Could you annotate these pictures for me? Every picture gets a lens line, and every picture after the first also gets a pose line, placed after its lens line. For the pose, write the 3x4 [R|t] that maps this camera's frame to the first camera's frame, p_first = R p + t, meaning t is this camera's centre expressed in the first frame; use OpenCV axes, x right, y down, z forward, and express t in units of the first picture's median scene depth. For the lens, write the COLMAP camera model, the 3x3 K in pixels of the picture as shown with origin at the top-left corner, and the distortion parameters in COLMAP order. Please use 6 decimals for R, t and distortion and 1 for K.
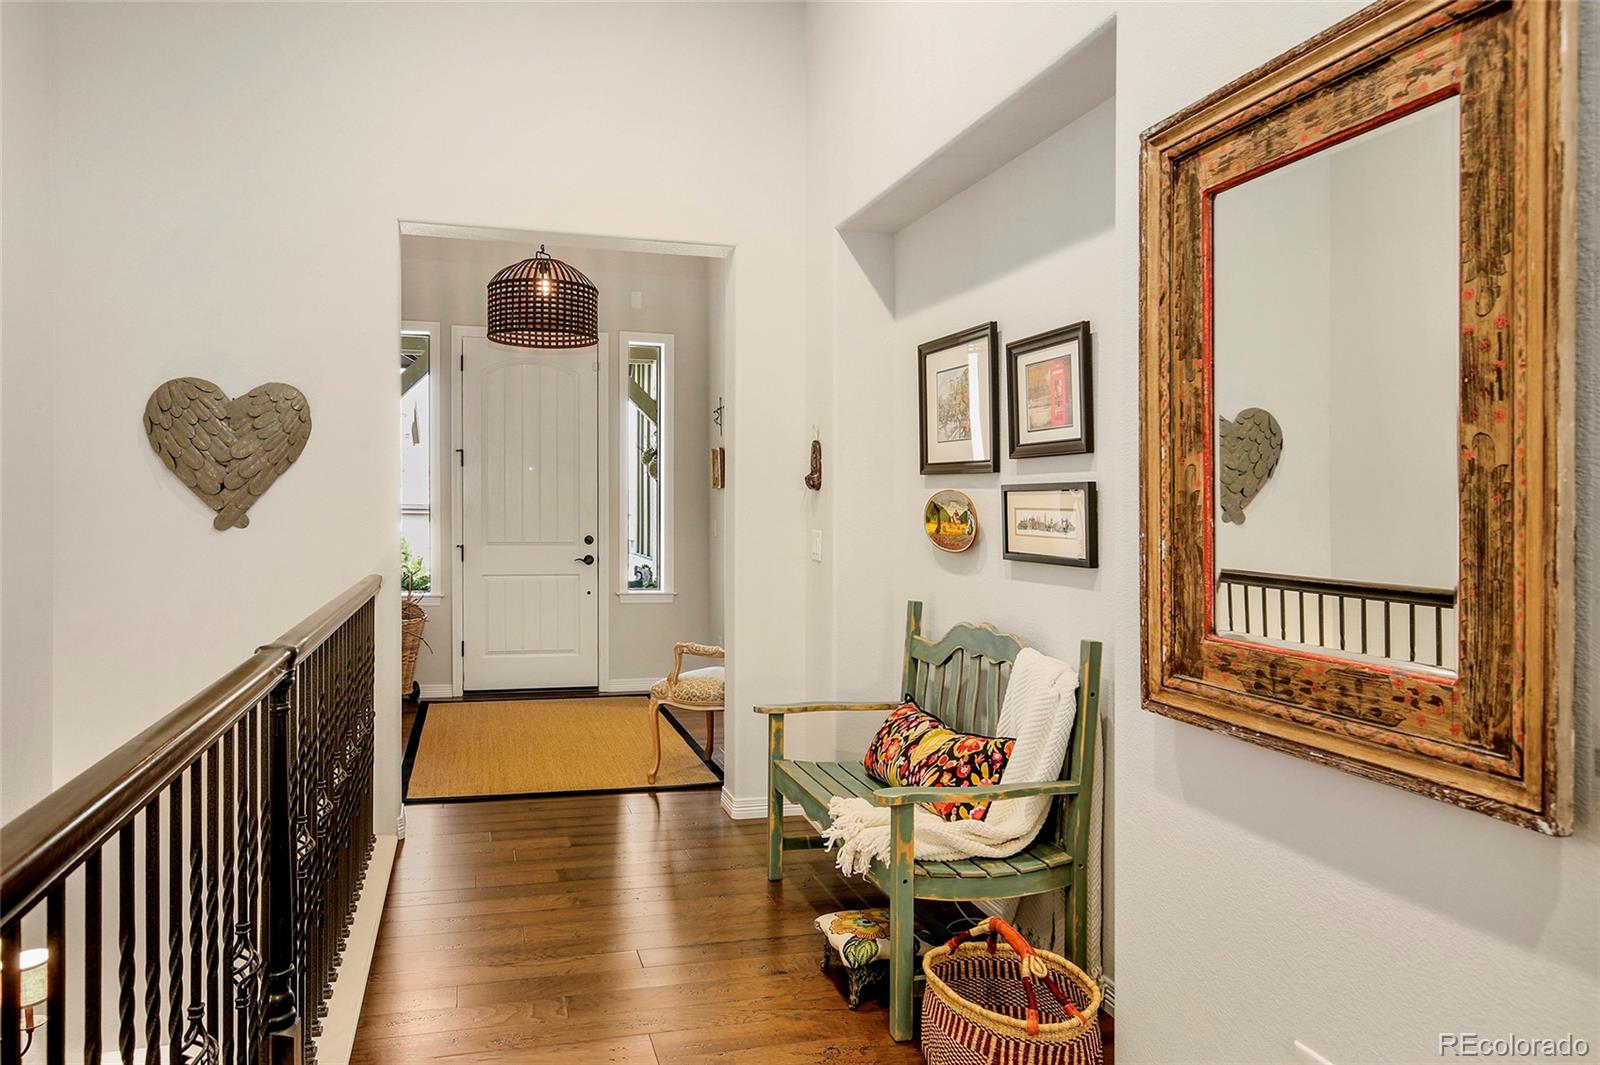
lens RADIAL K [[1075.7, 0, 747.3], [0, 1075.7, 509.8], [0, 0, 1]] dist [0.001926, 0.001811]
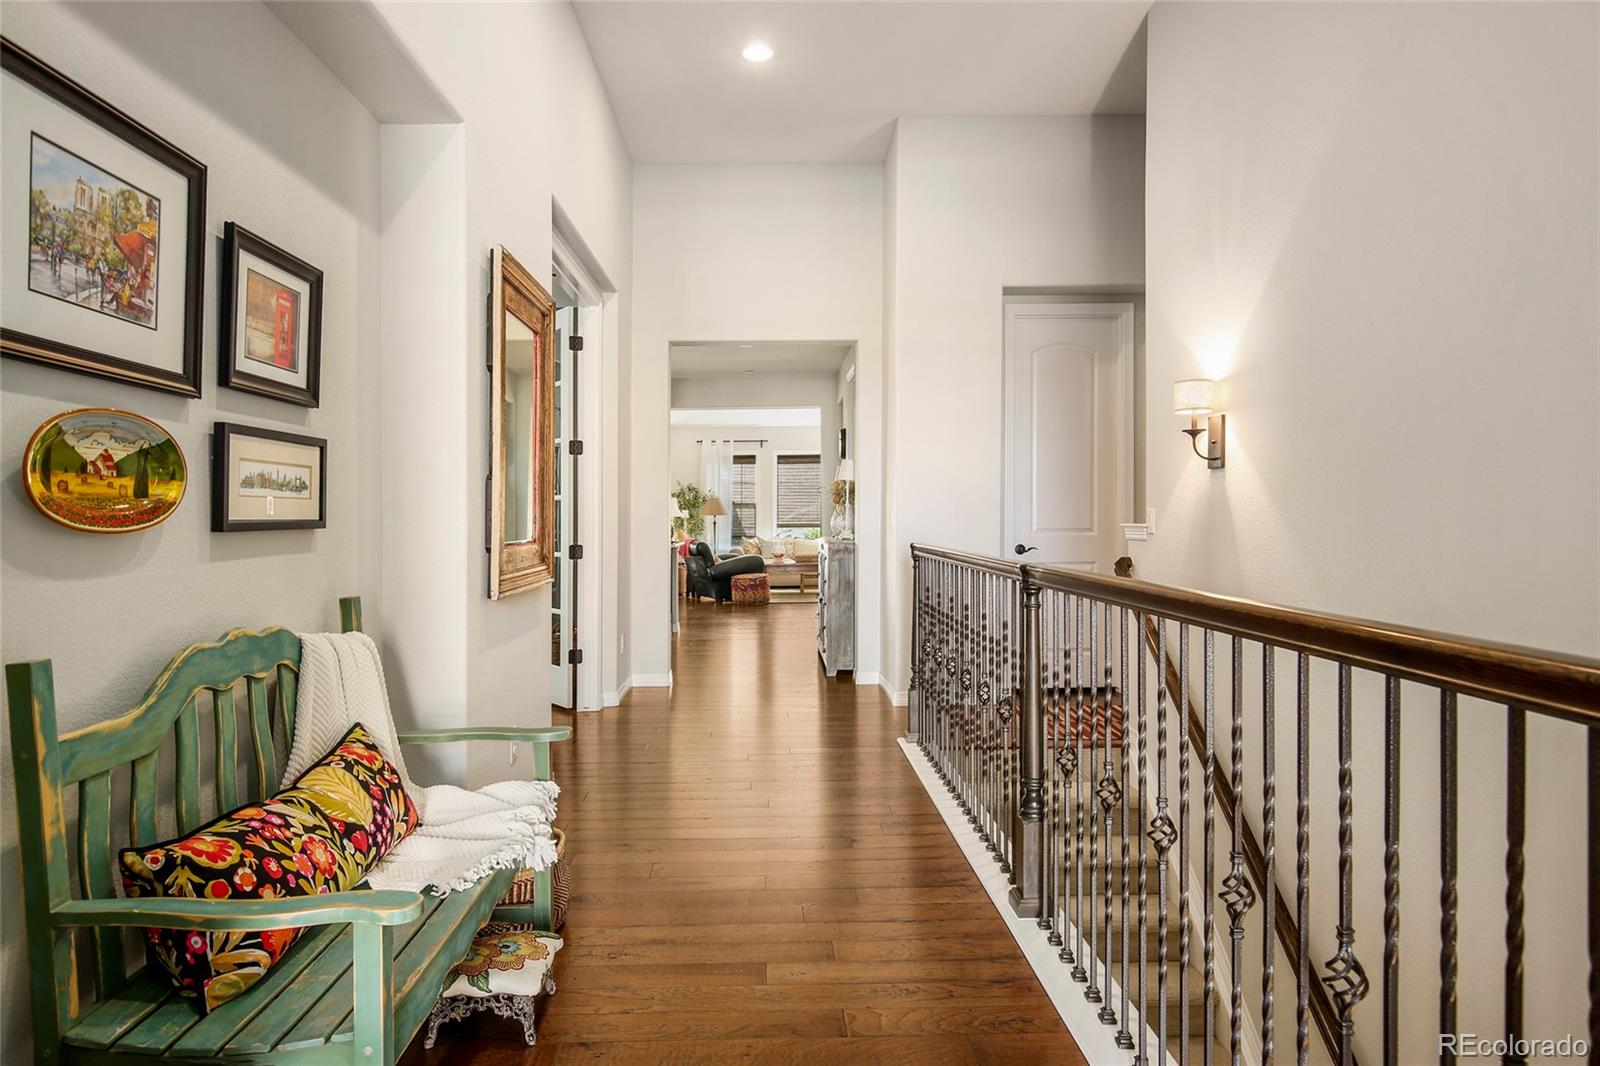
lens RADIAL K [[975.1, 0, 800.0], [0, 975.1, 533.0], [0, 0, 1]] dist [-0.005944, -0.000195]
pose [[-0.977402, -0.012421, 0.211024, -0.275092], [-0.007343, 0.999665, 0.024831, 0.031524], [-0.211261, 0.022720, -0.977166, 1.672465]]
